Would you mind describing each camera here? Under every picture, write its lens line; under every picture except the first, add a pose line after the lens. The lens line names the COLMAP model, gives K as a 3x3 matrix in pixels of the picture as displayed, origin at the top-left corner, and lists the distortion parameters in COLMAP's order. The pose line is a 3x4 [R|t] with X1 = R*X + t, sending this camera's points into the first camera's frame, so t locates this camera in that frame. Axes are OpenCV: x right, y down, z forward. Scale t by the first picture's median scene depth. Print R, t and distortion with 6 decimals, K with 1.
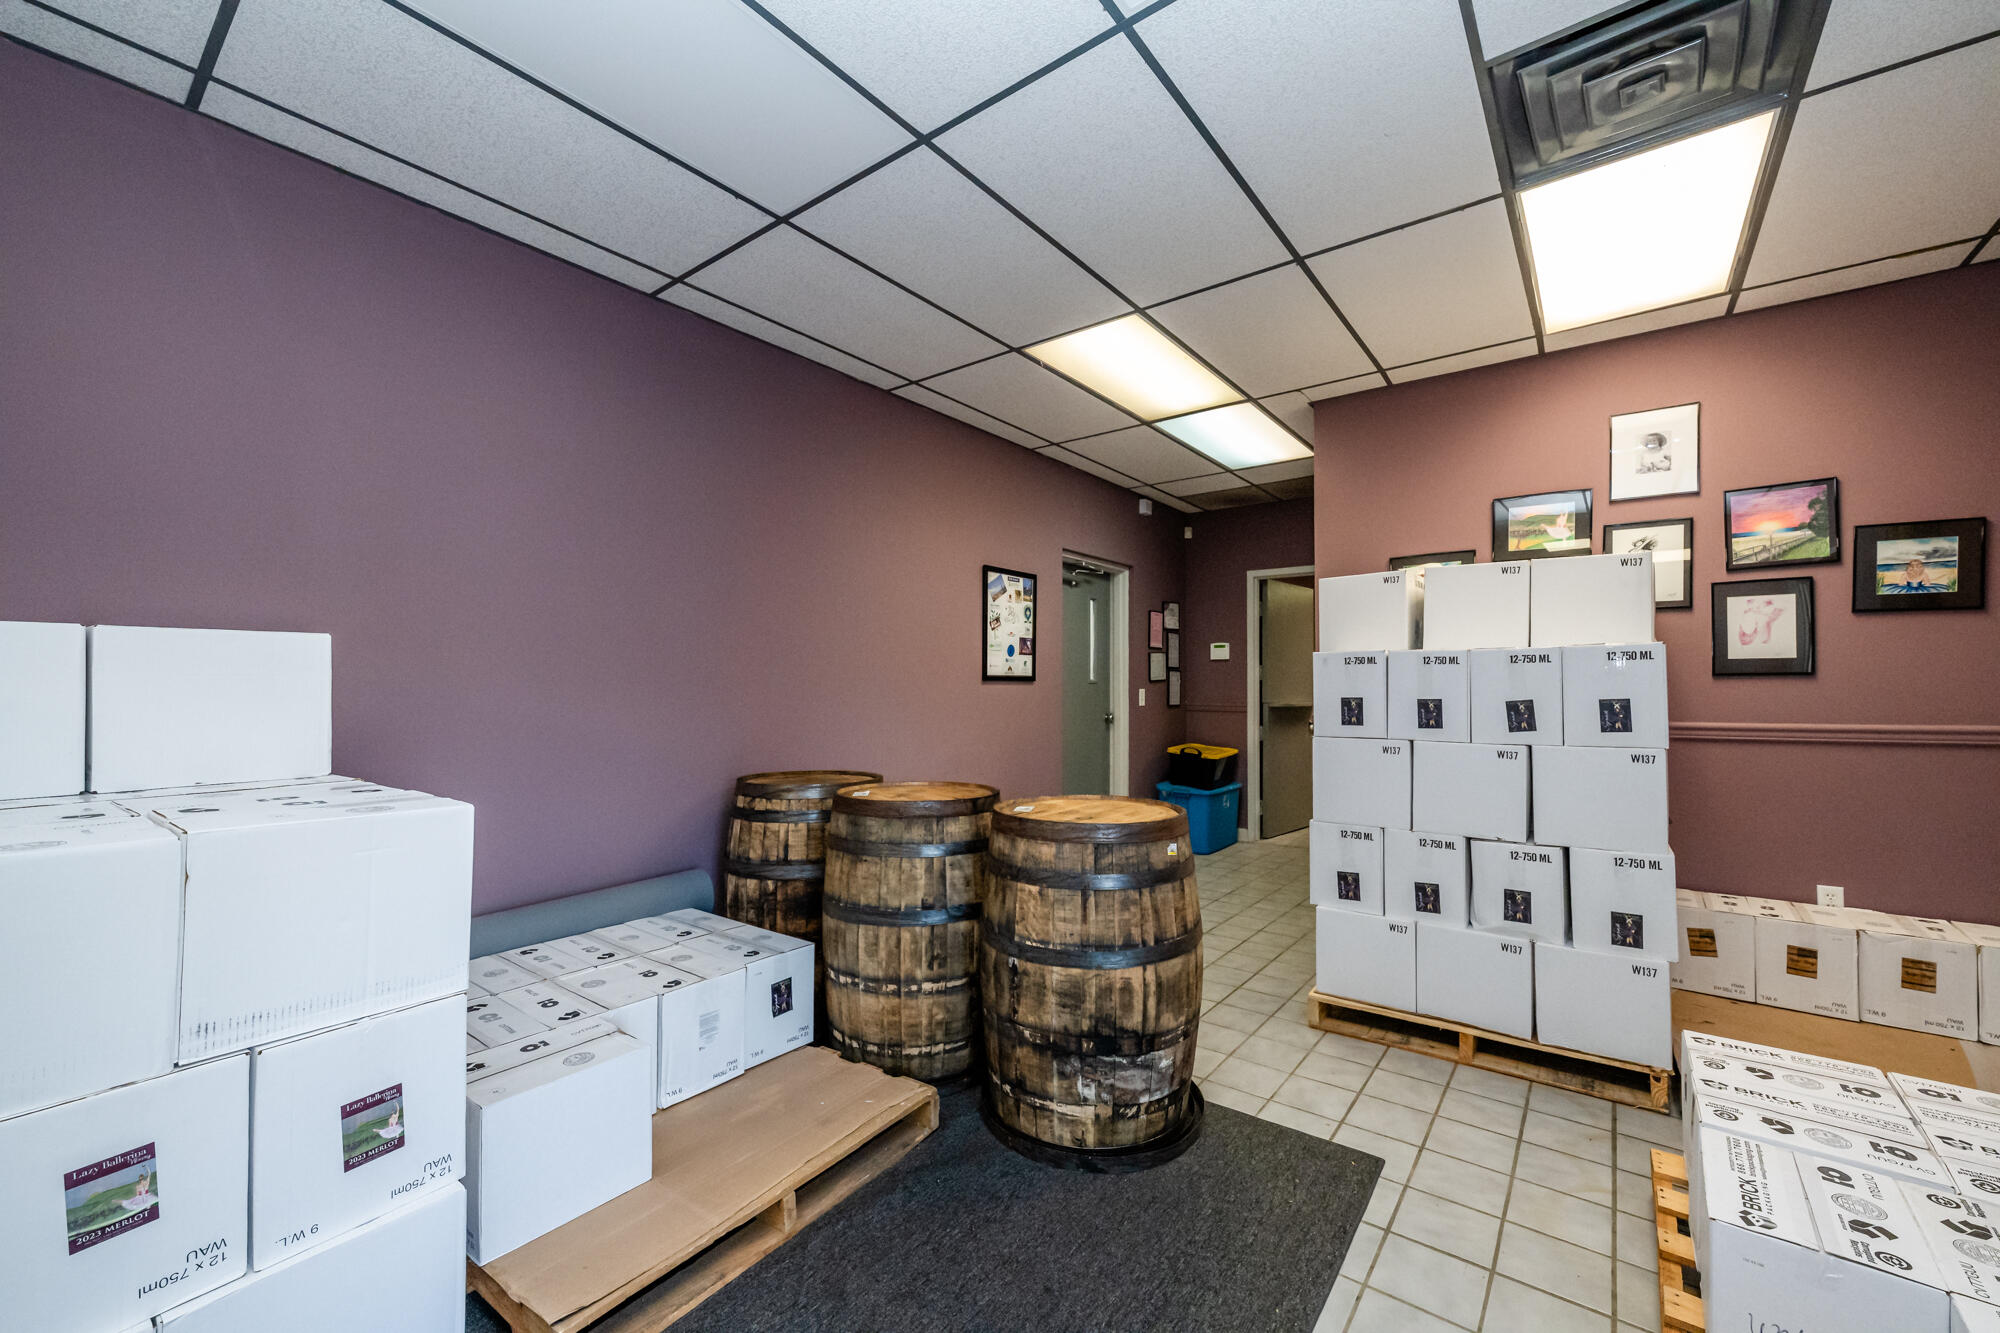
lens RADIAL K [[802.1, 0, 998.0], [0, 802.1, 677.7], [0, 0, 1]] dist [0.001384, -0.000962]
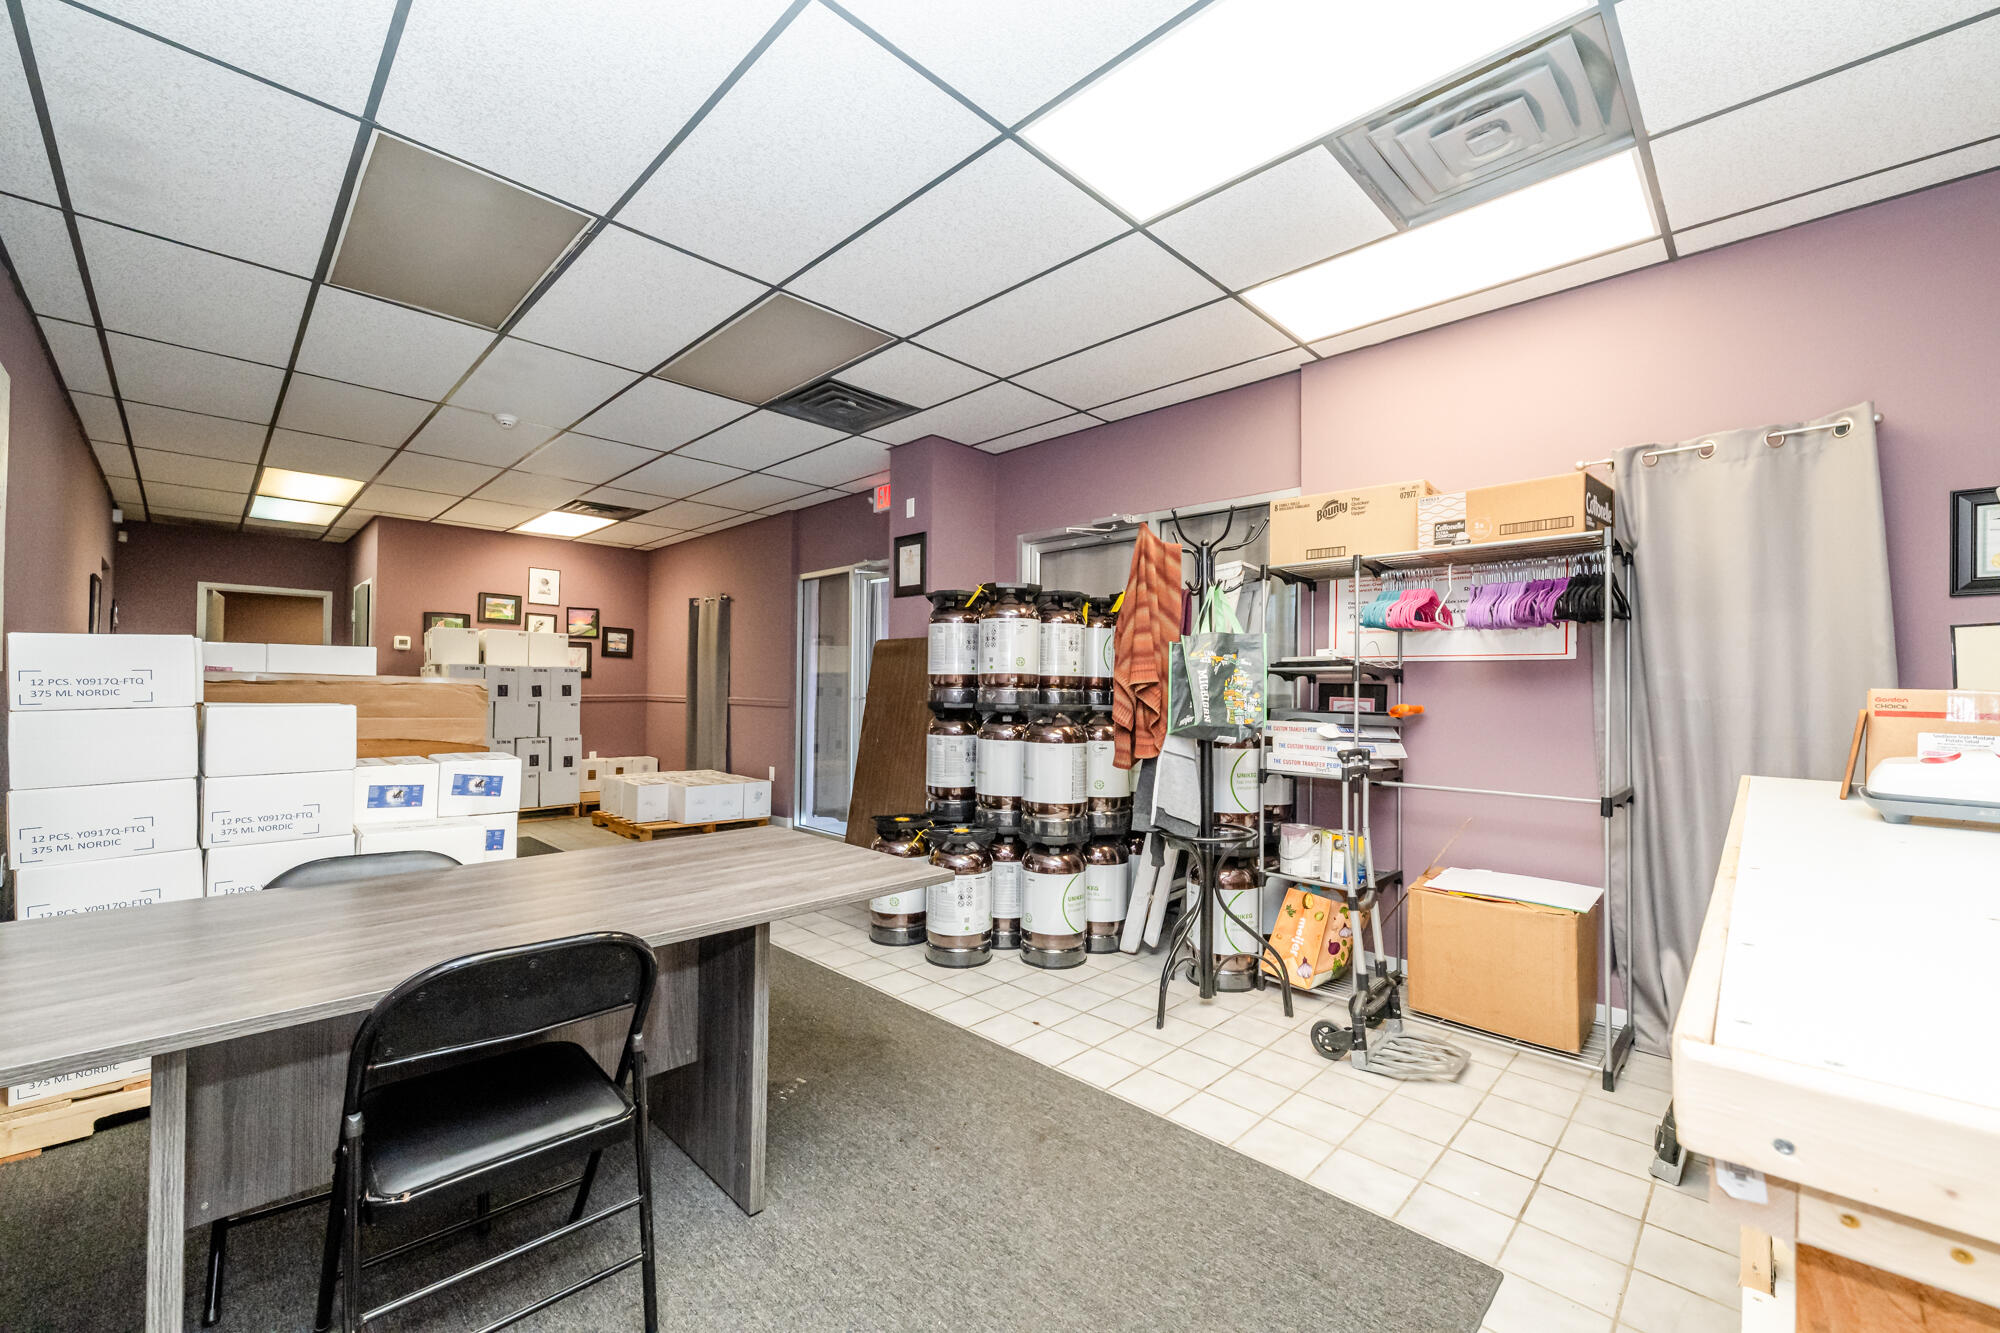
lens RADIAL K [[802.1, 0, 1002.9], [0, 802.1, 673.6], [0, 0, 1]] dist [0.001384, -0.000962]
pose [[0.114532, 0.018672, 0.993244, -1.720964], [-0.025761, 0.999543, -0.015820, -0.009428], [-0.993086, -0.023776, 0.114960, -0.815271]]
